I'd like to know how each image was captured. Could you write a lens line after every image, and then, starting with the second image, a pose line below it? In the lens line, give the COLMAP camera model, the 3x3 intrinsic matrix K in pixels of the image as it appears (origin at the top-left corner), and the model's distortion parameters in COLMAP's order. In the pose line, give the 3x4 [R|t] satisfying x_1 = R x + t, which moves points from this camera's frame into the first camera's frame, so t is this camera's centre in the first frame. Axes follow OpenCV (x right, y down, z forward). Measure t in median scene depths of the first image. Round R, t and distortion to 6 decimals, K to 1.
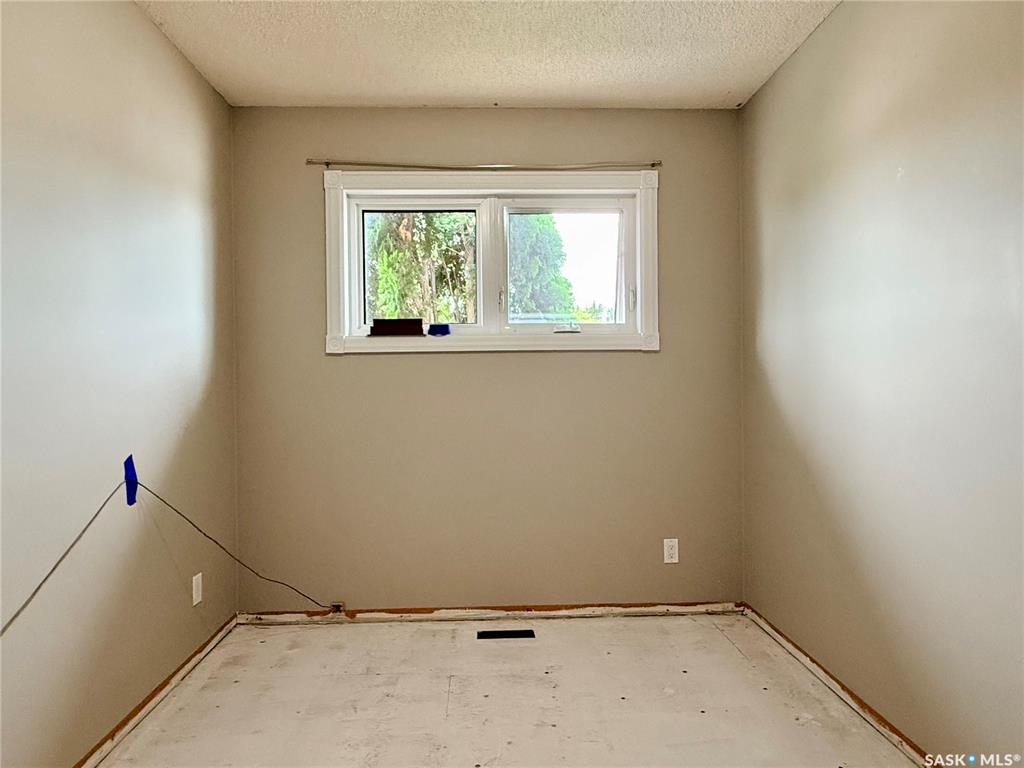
lens RADIAL K [[651.1, 0, 512.0], [0, 651.1, 384.0], [0, 0, 1]] dist [0.017600, 0.001312]
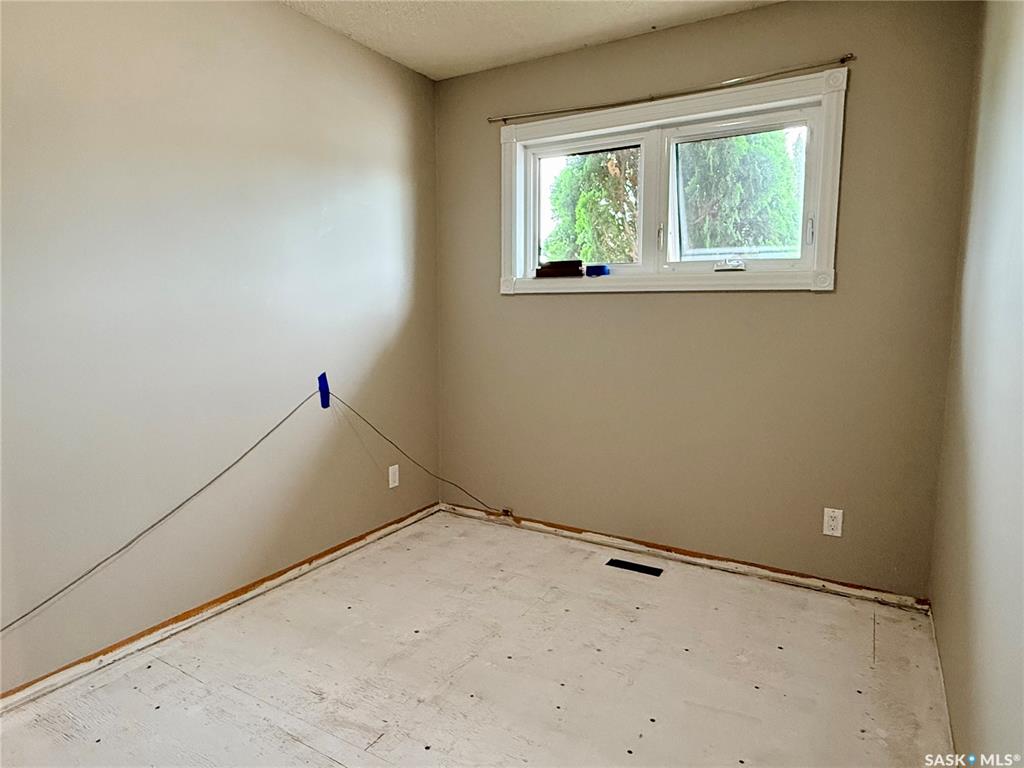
lens RADIAL K [[653.6, 0, 512.0], [0, 653.6, 384.0], [0, 0, 1]] dist [0.017512, 0.001605]
pose [[0.830357, 0.078174, -0.551721, 0.365595], [-0.014163, 0.992751, 0.119348, -0.026986], [0.557052, -0.091287, 0.825445, 0.053945]]
